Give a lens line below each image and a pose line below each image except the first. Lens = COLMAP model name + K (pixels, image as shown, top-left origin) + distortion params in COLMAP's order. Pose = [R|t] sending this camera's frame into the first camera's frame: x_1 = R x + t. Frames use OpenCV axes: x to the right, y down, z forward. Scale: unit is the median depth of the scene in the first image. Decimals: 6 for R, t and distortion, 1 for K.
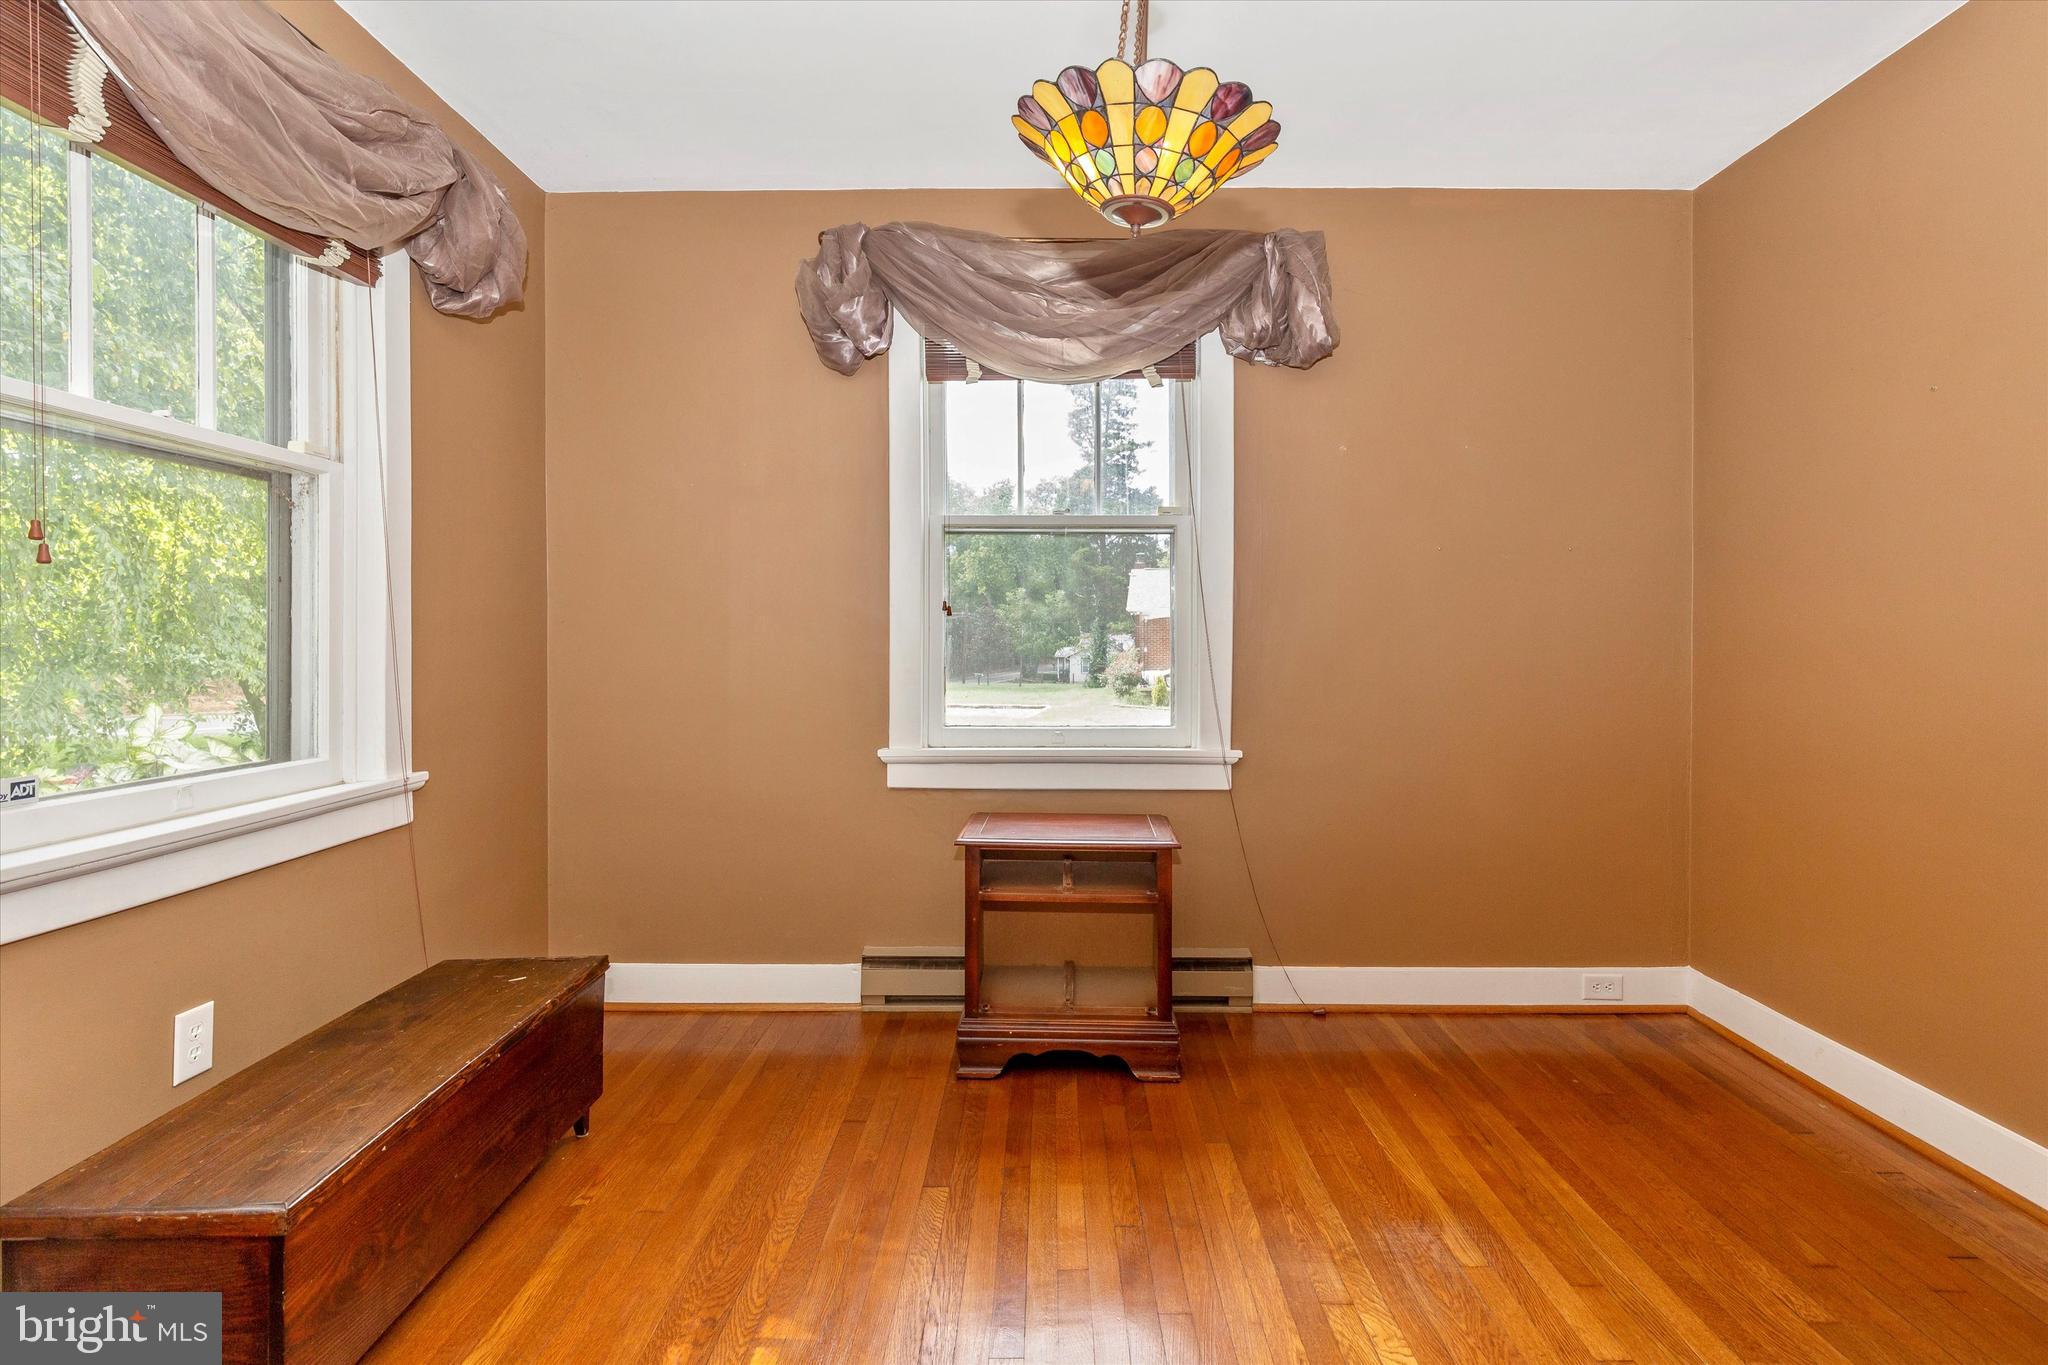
lens RADIAL K [[933.9, 0, 1030.7], [0, 933.9, 661.2], [0, 0, 1]] dist [0.001964, -0.000386]
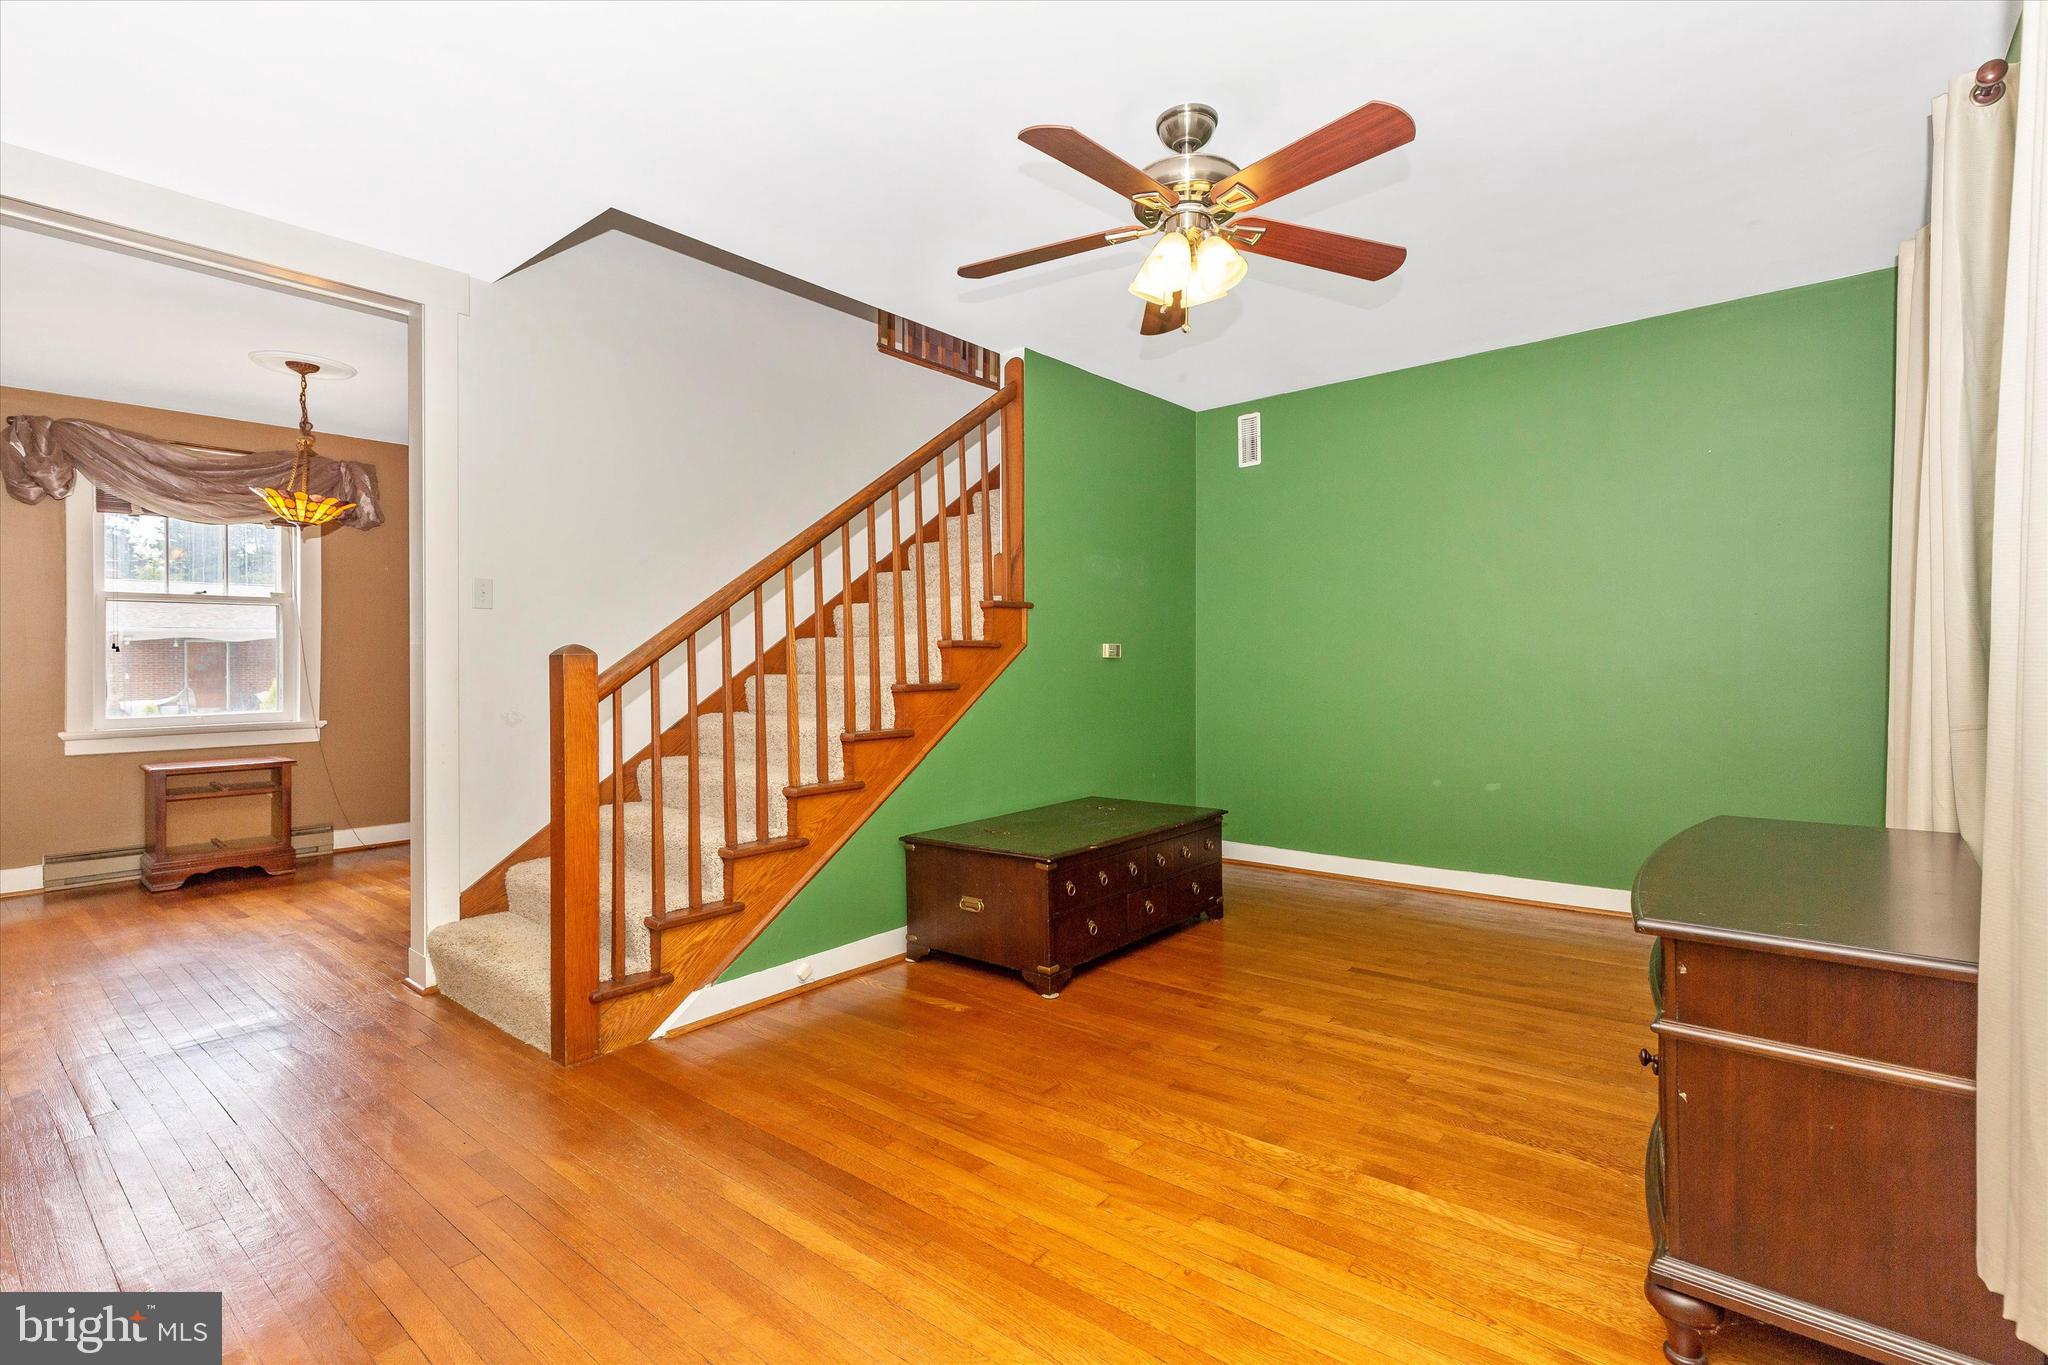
lens RADIAL K [[933.9, 0, 1030.7], [0, 933.9, 661.2], [0, 0, 1]] dist [0.001964, -0.000386]
pose [[0.638829, 0.002013, 0.769346, -0.343777], [0.004441, 0.999970, -0.006304, -0.014373], [-0.769336, 0.007444, 0.638801, -1.411223]]
